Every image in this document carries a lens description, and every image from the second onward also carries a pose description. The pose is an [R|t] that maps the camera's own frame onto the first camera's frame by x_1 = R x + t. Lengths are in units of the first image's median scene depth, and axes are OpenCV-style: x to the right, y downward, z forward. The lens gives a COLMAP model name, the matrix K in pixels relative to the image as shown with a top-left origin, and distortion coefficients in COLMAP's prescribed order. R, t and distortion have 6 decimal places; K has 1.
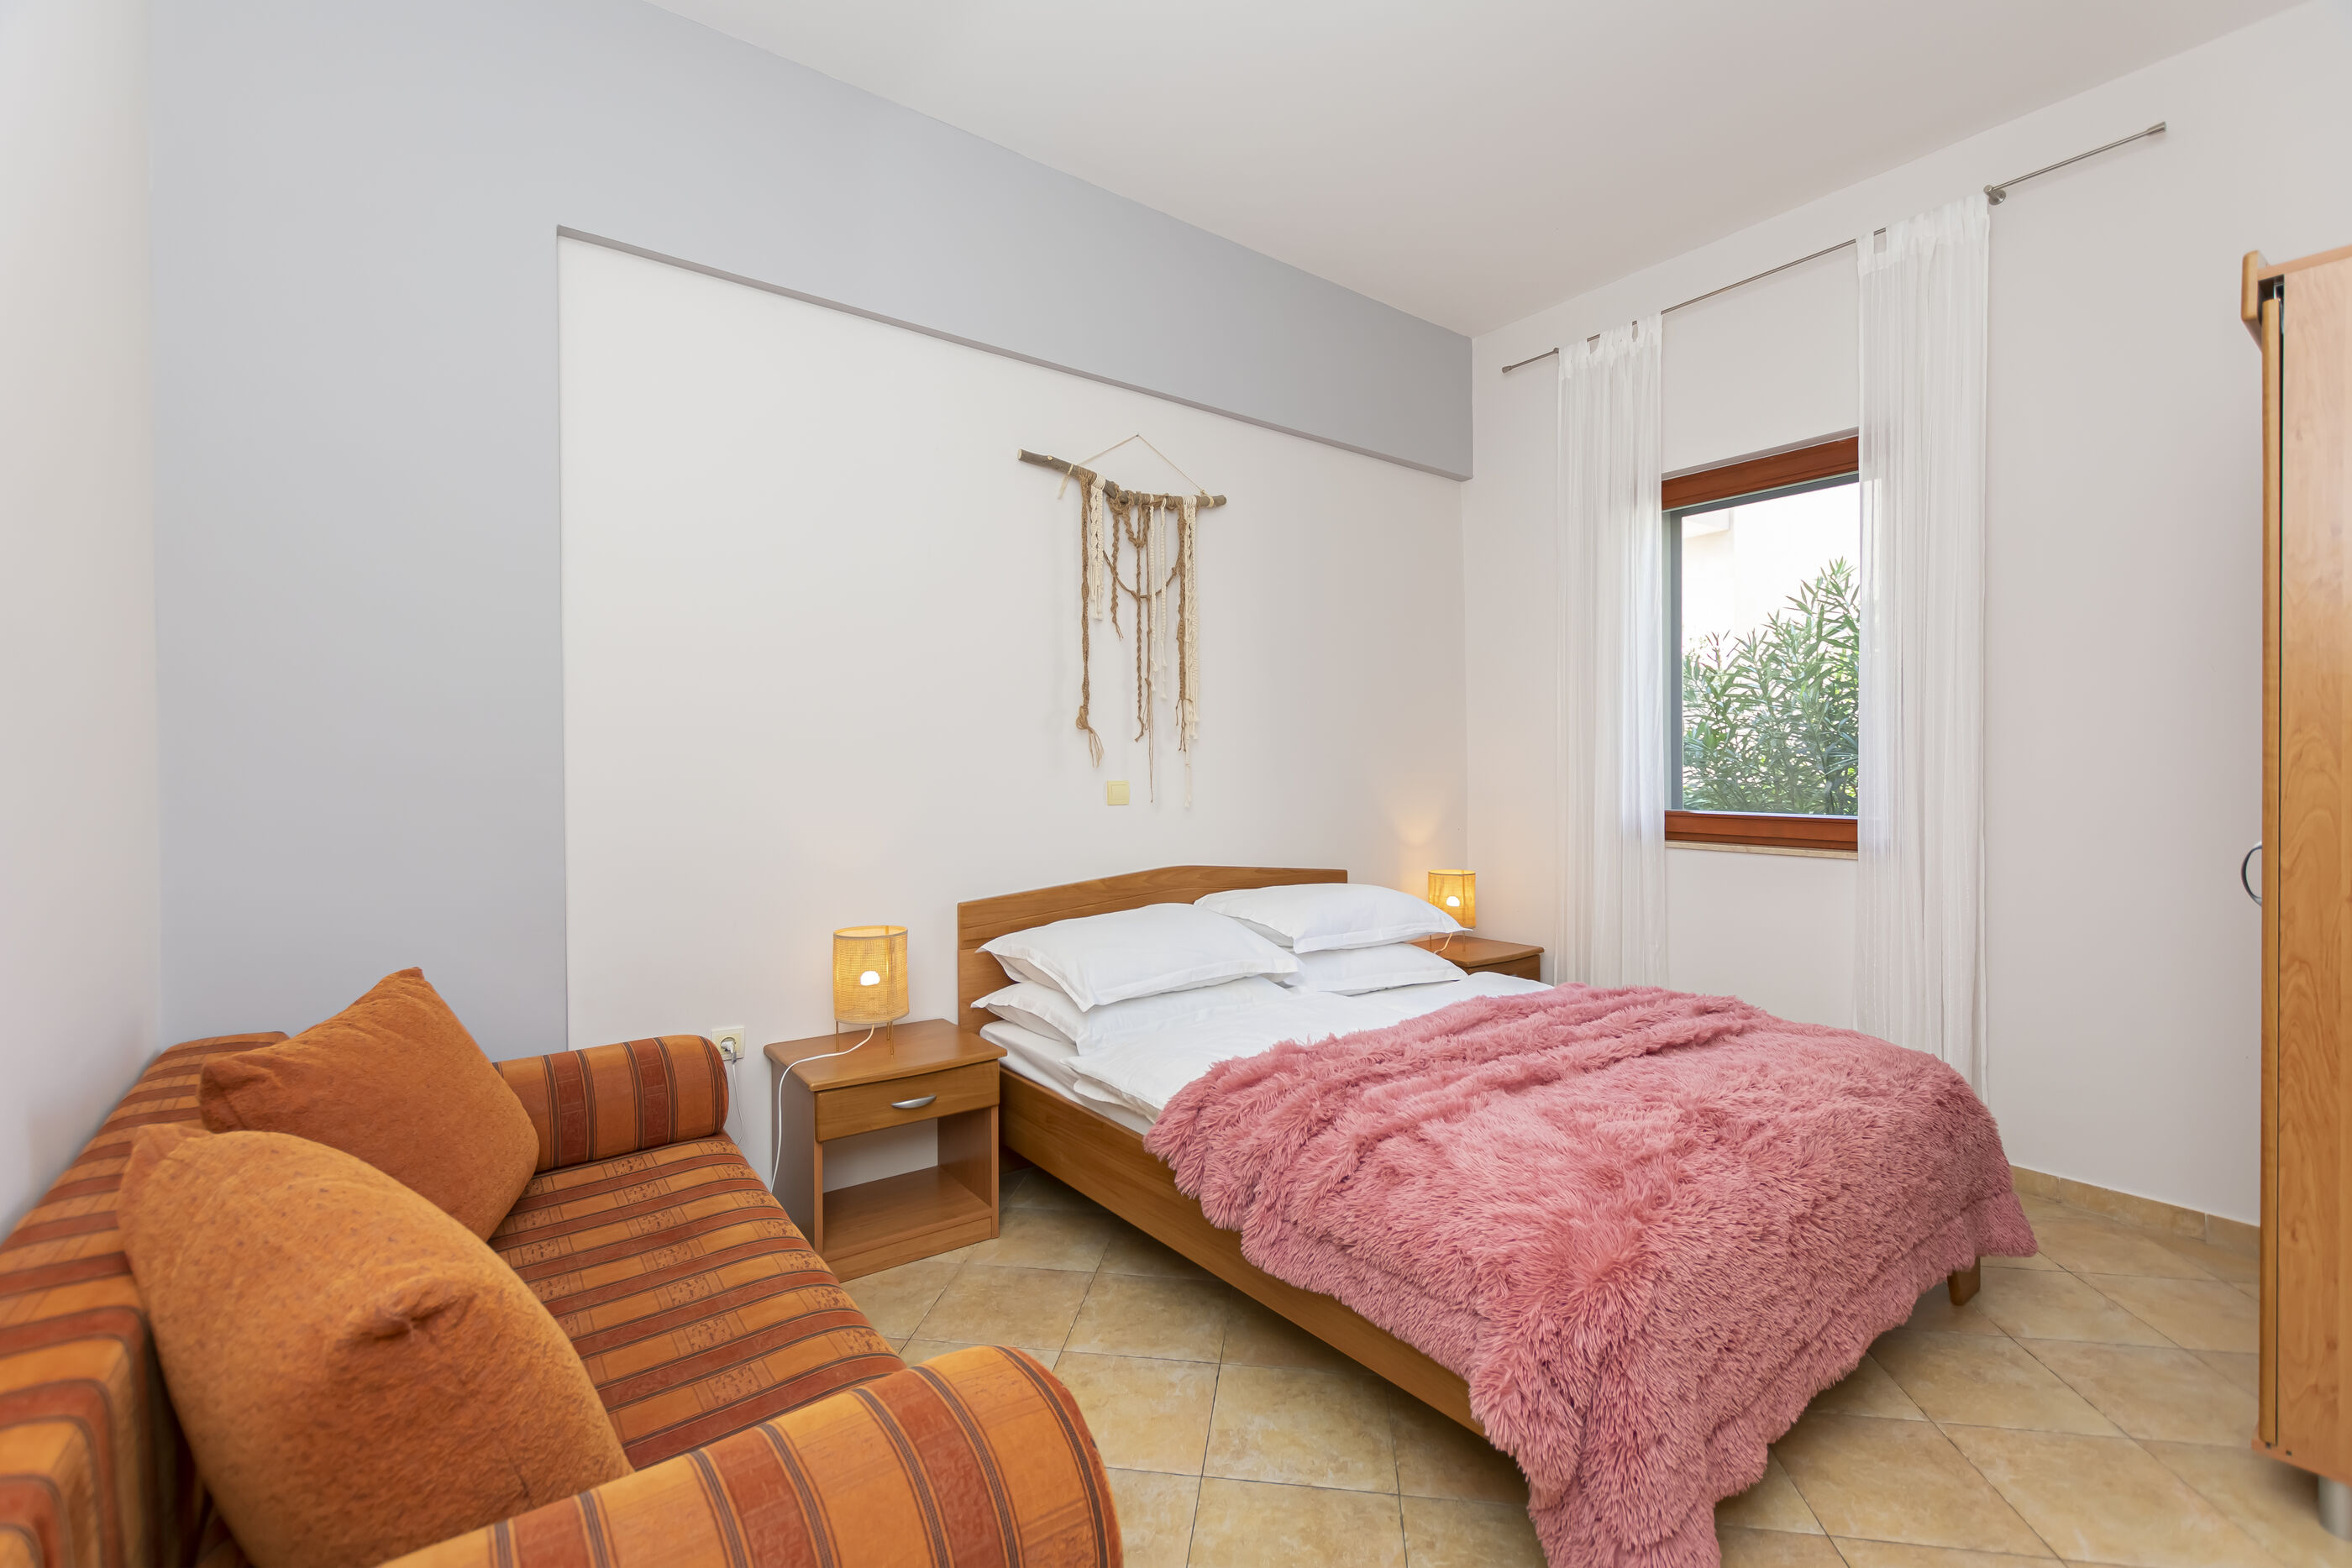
lens RADIAL K [[1041.9, 0, 1192.3], [0, 1041.9, 752.5], [0, 0, 1]] dist [-0.000327, -0.000030]
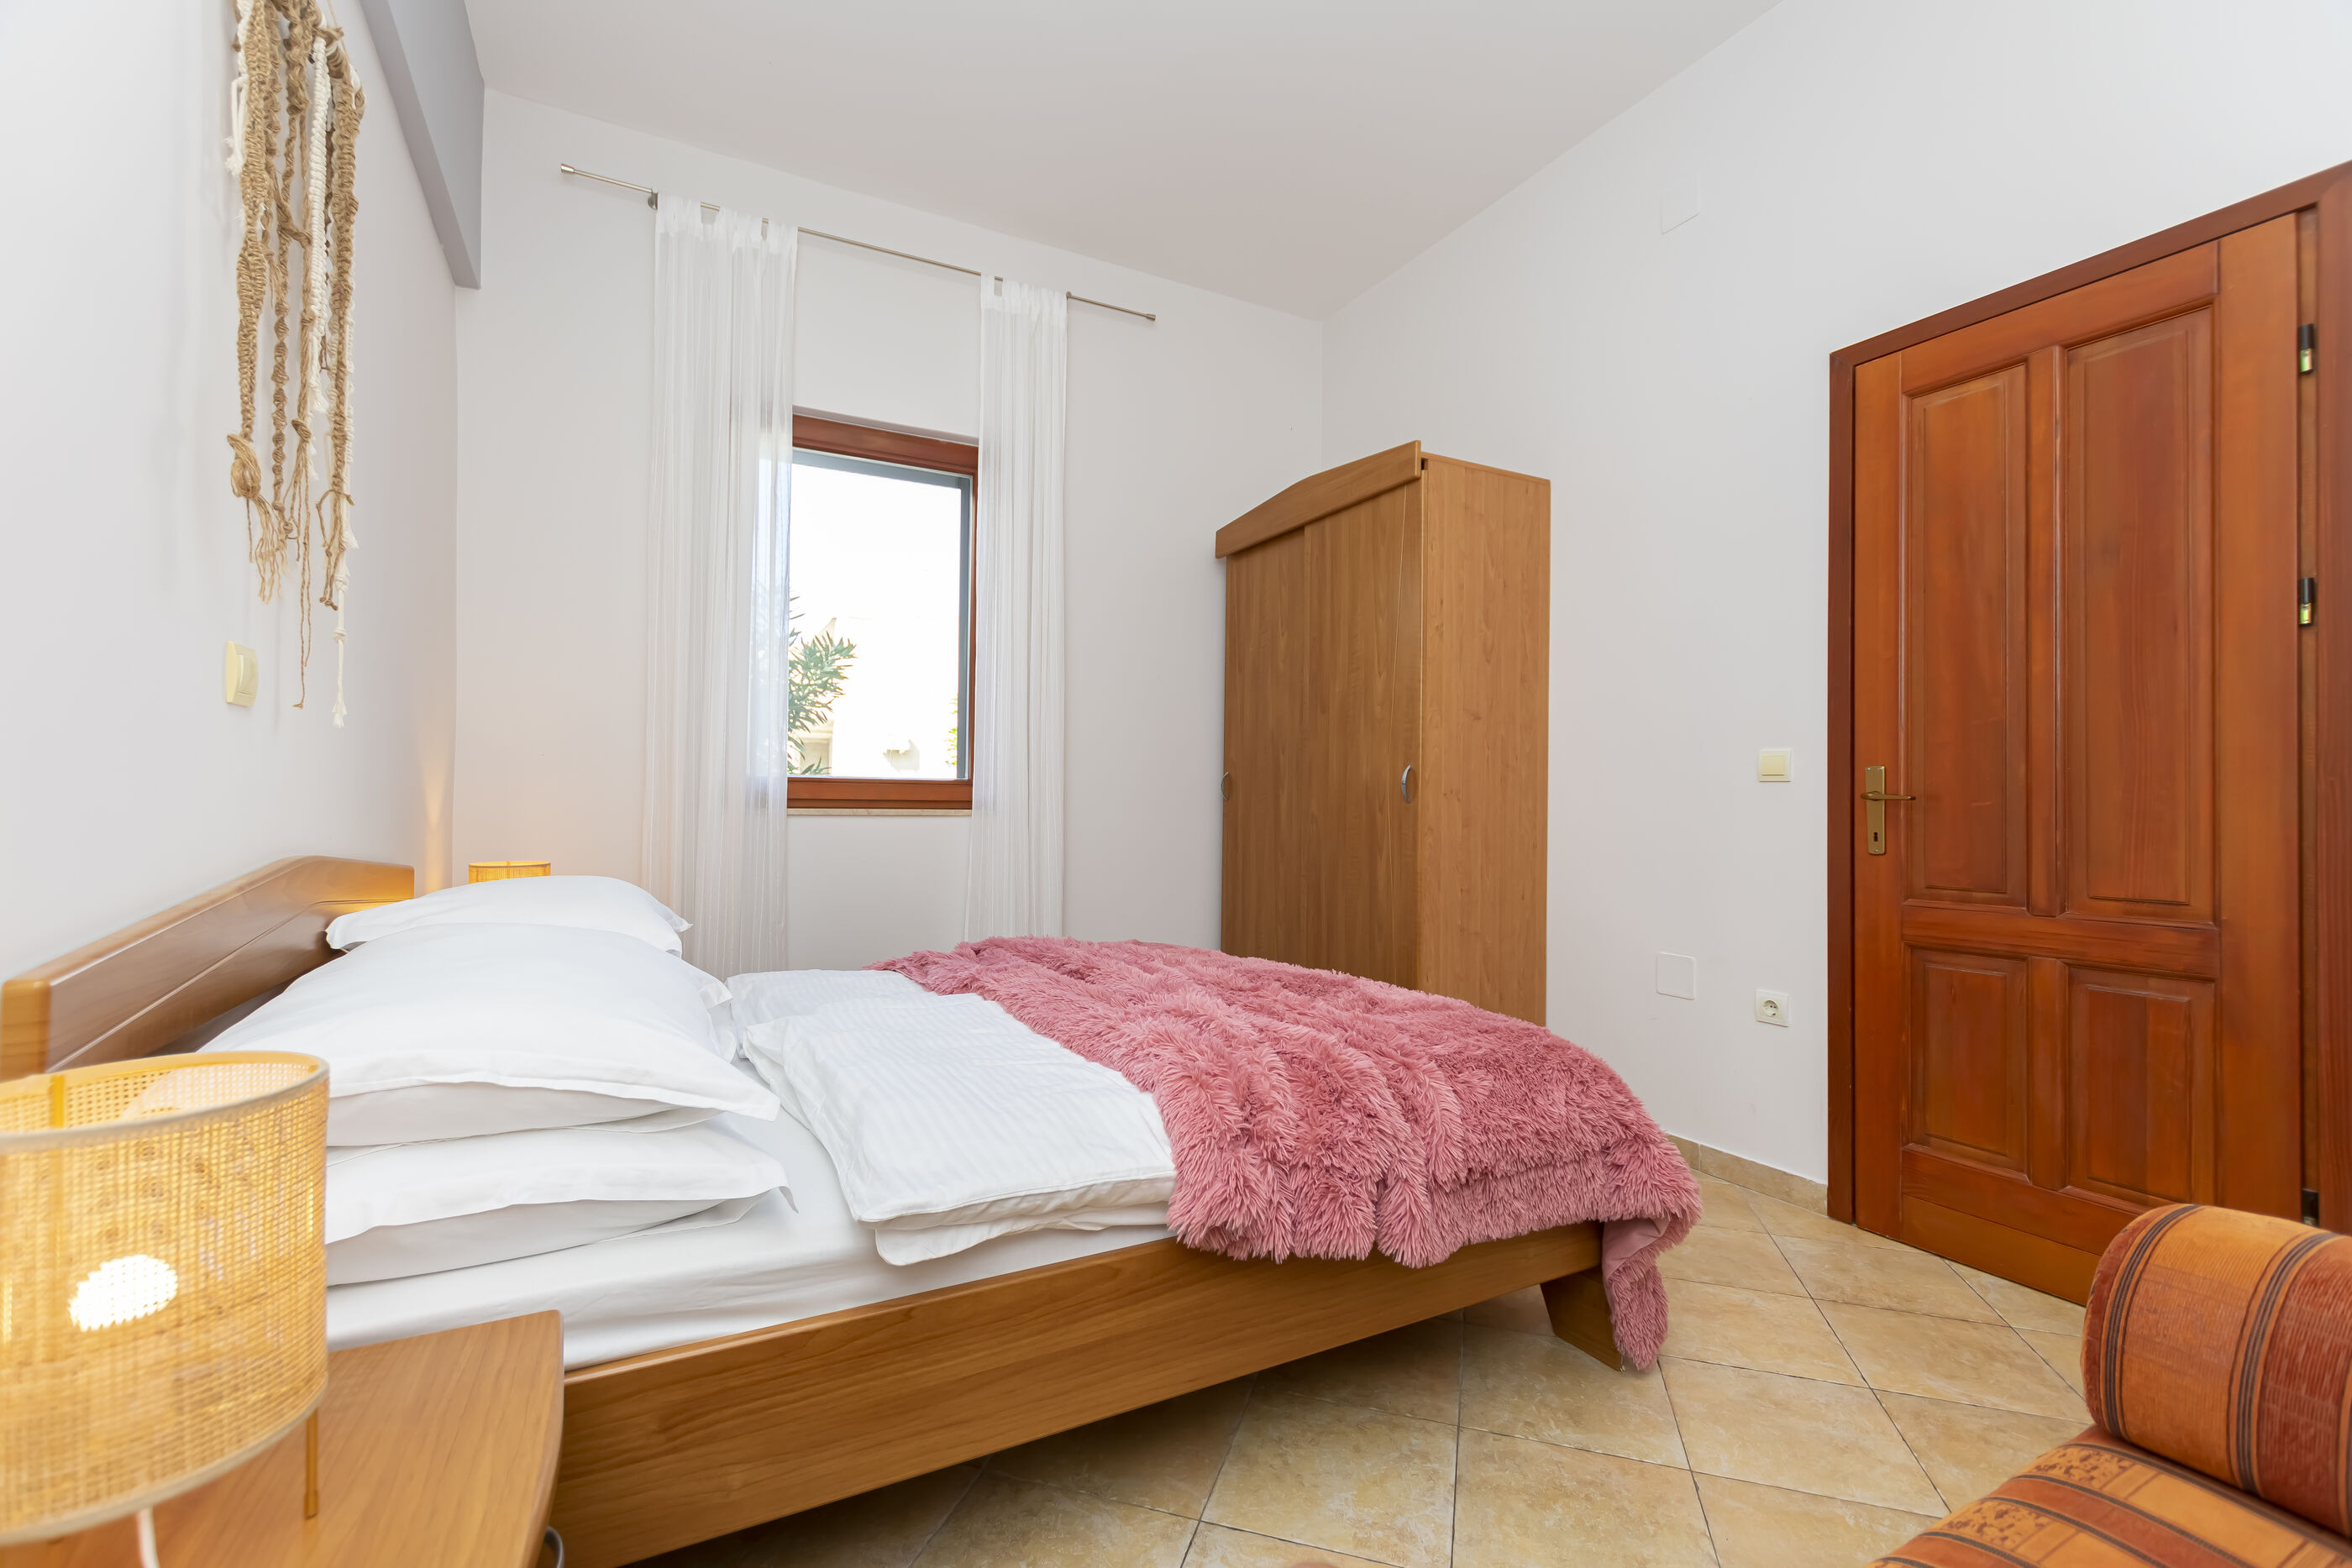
lens RADIAL K [[1004.4, 0, 1176.0], [0, 1004.4, 784.0], [0, 0, 1]] dist [0.017147, 0.000015]
pose [[0.174882, 0.020094, 0.984384, -0.405504], [-0.021951, 0.999623, -0.016506, 0.081176], [-0.984345, -0.018722, 0.175257, 0.587699]]
